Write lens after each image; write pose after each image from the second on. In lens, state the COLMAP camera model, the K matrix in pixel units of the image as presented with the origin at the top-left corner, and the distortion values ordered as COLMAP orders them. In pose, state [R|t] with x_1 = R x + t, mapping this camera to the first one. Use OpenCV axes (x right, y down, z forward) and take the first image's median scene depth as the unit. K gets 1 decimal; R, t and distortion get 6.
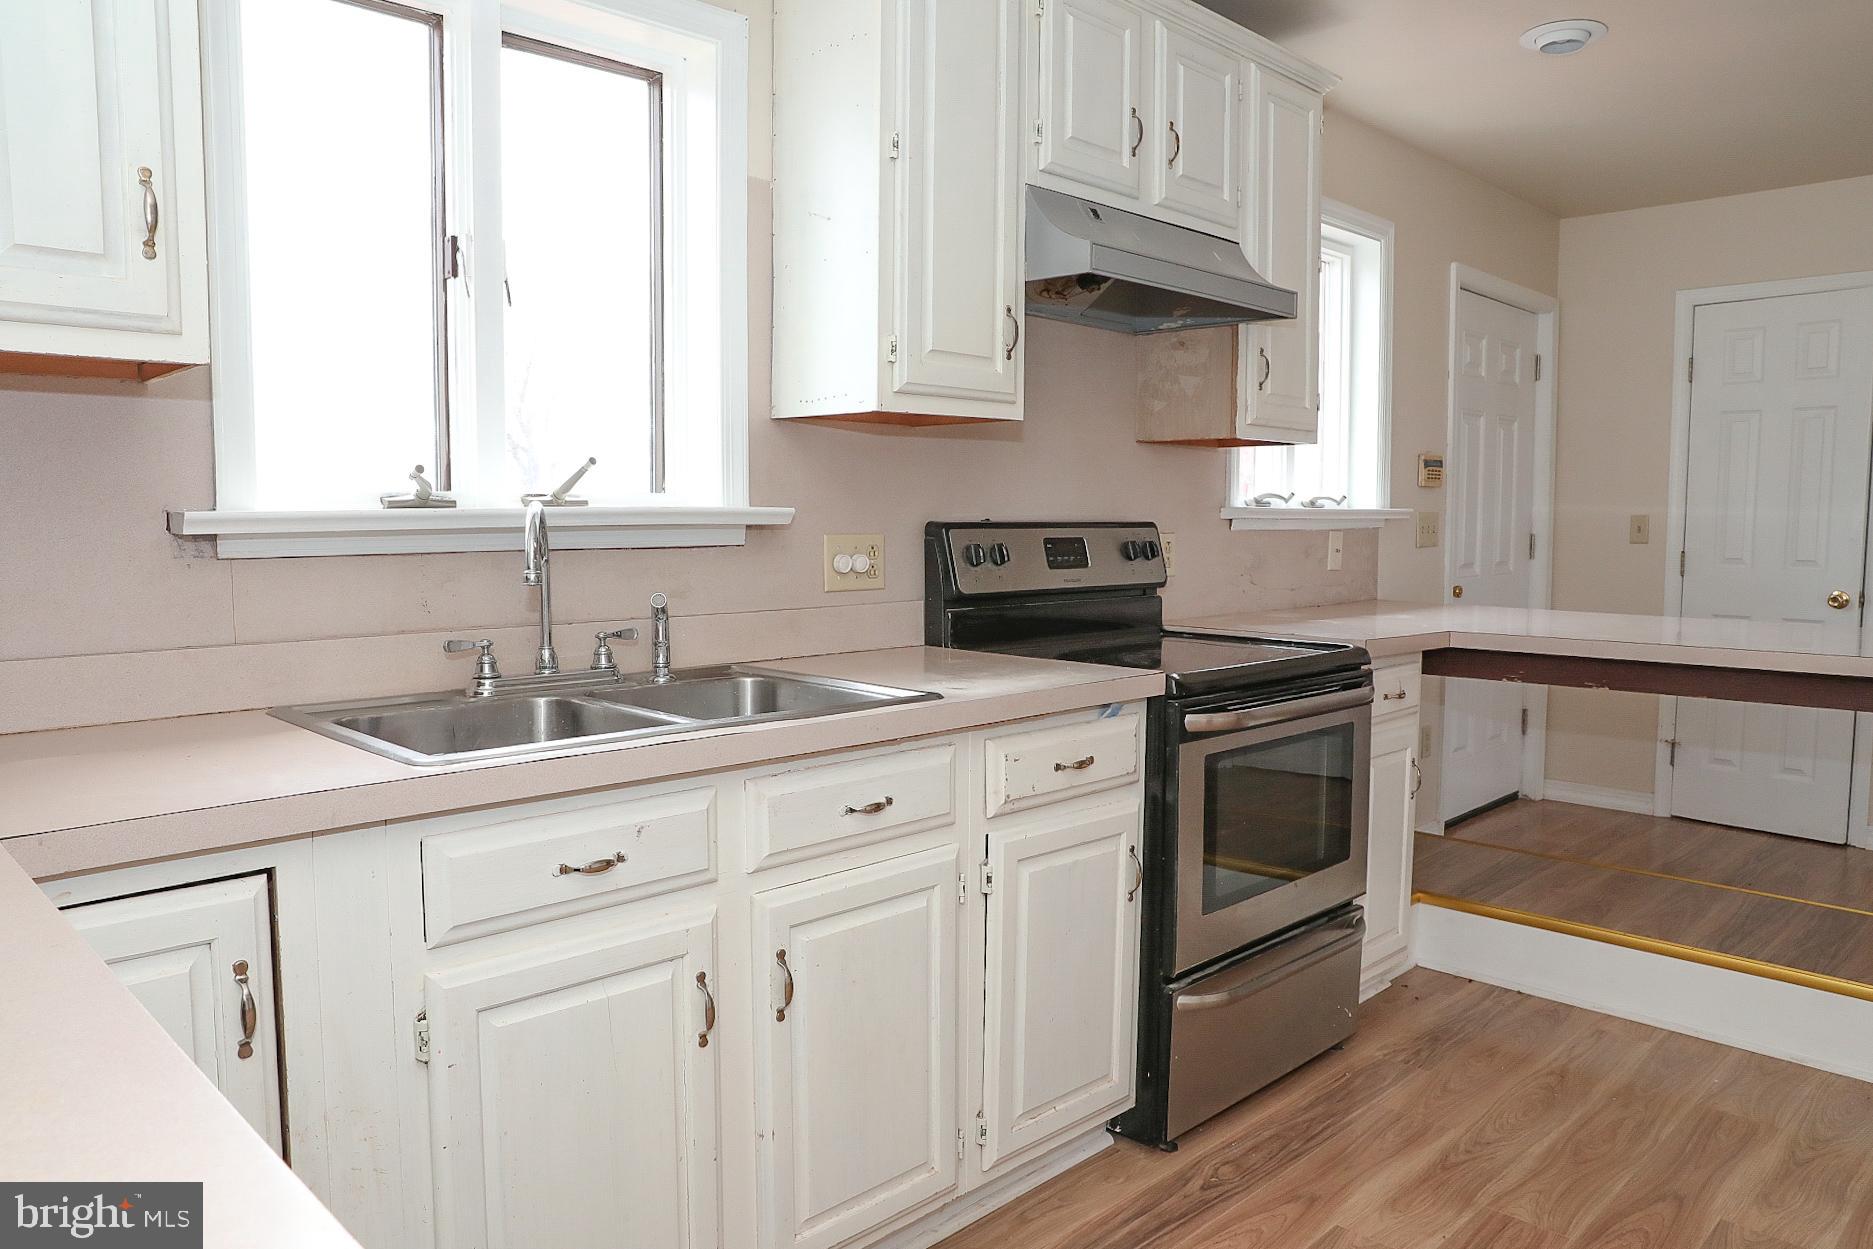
lens RADIAL K [[1287.3, 0, 936.5], [0, 1287.3, 624.5], [0, 0, 1]] dist [-0.109580, 0.089604]
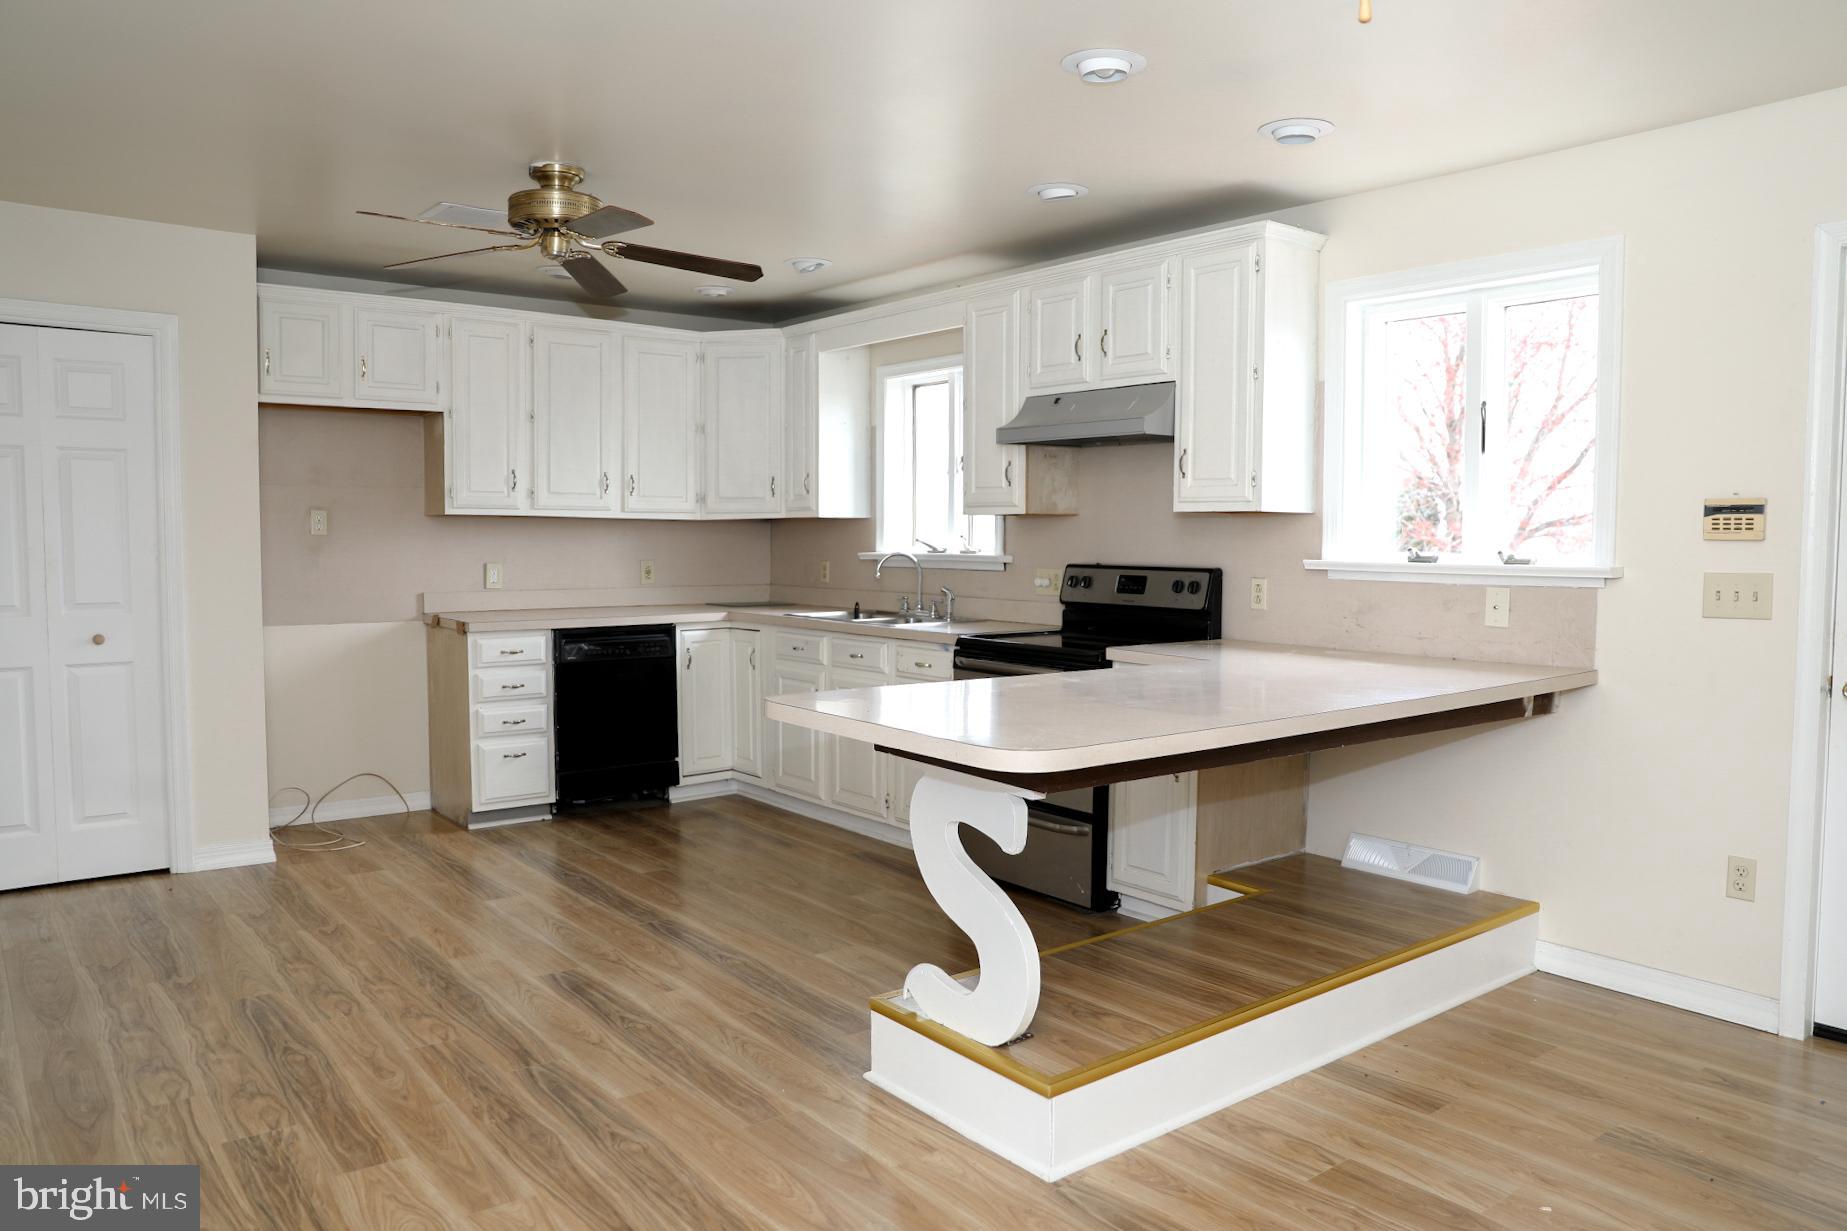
lens RADIAL K [[1269.4, 0, 923.5], [0, 1269.4, 615.5], [0, 0, 1]] dist [-0.109580, 0.089604]
pose [[-0.101040, 0.066407, -0.992664, 1.886781], [-0.086796, 0.993377, 0.075289, -0.123363], [0.991089, 0.093767, -0.094607, 0.942458]]
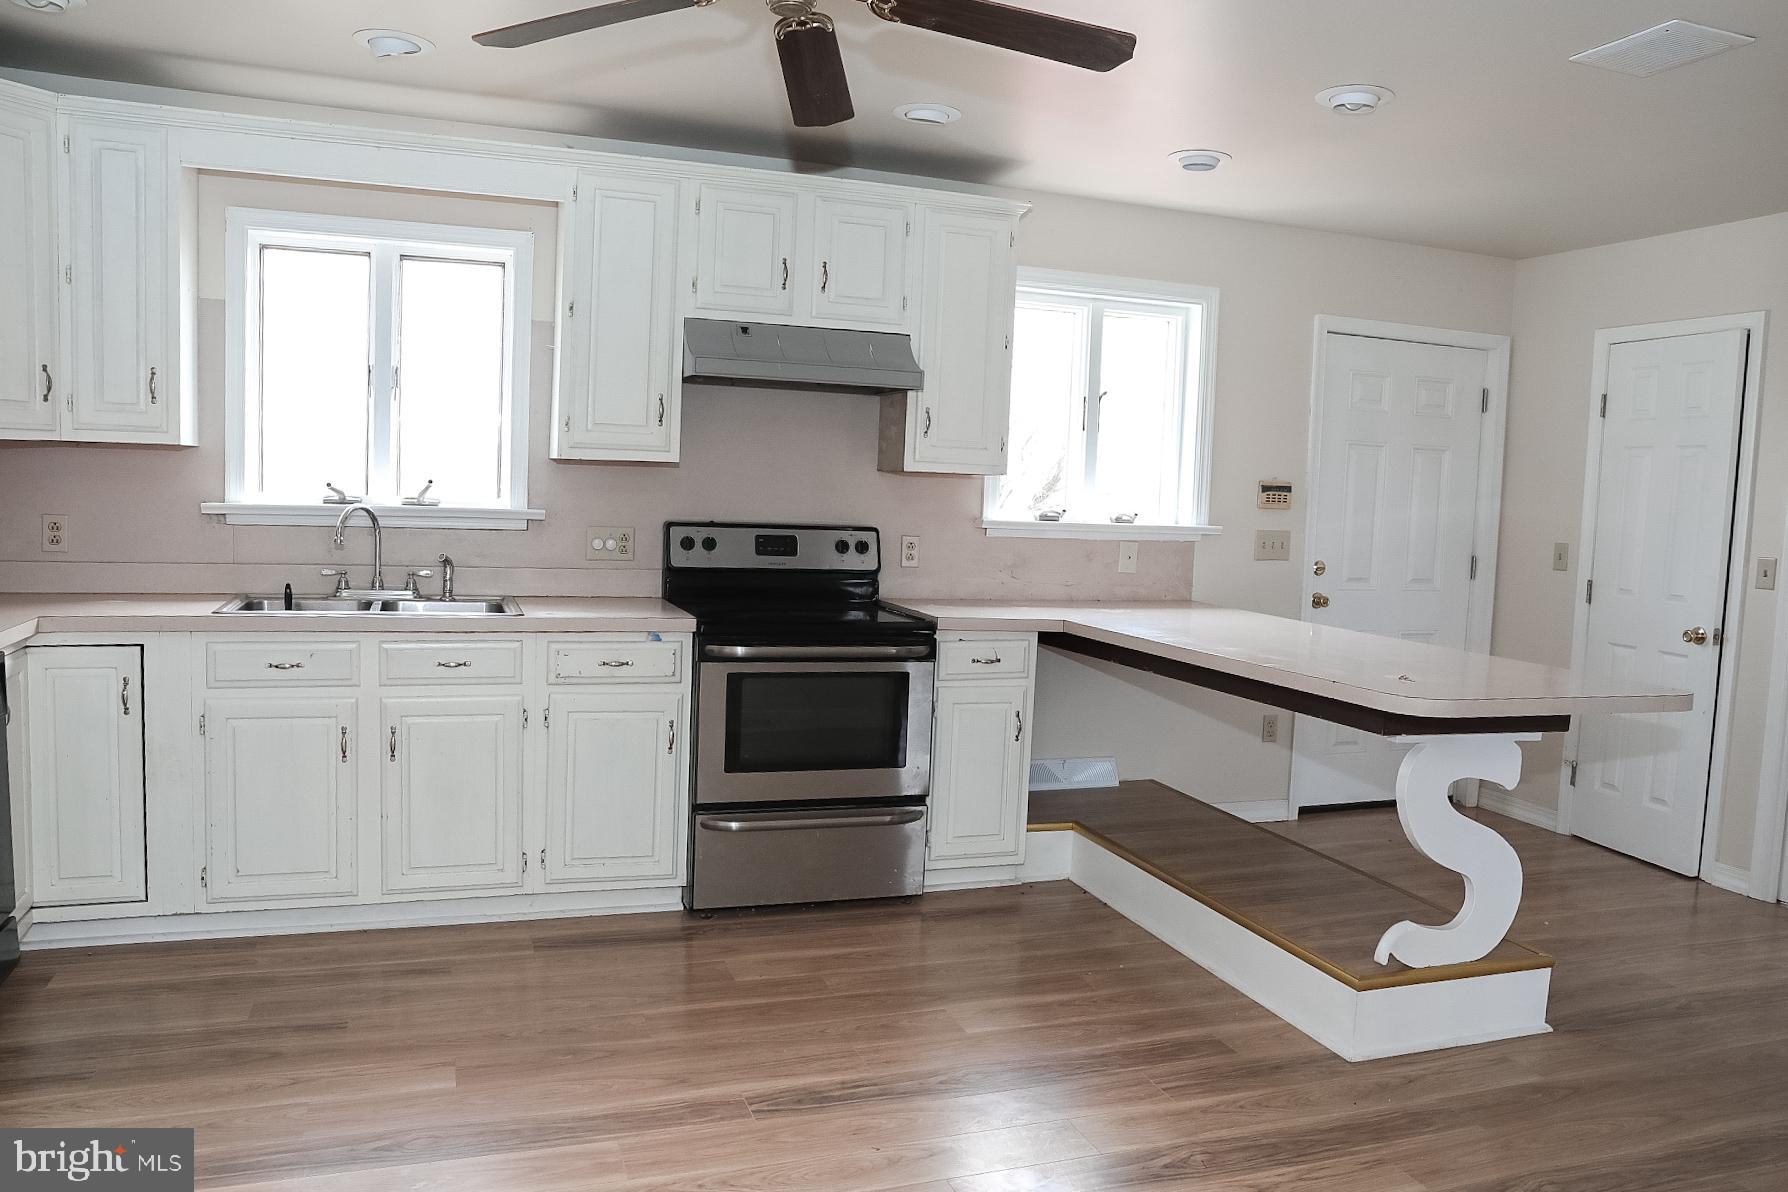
lens RADIAL K [[1268.3, 0, 894.0], [0, 1268.3, 596.0], [0, 0, 1]] dist [-0.092607, 0.050580]
pose [[0.901909, 0.068493, -0.426461, 0.918677], [-0.073101, 0.997309, 0.005578, -0.015488], [0.425696, 0.026144, 0.904489, -0.307486]]
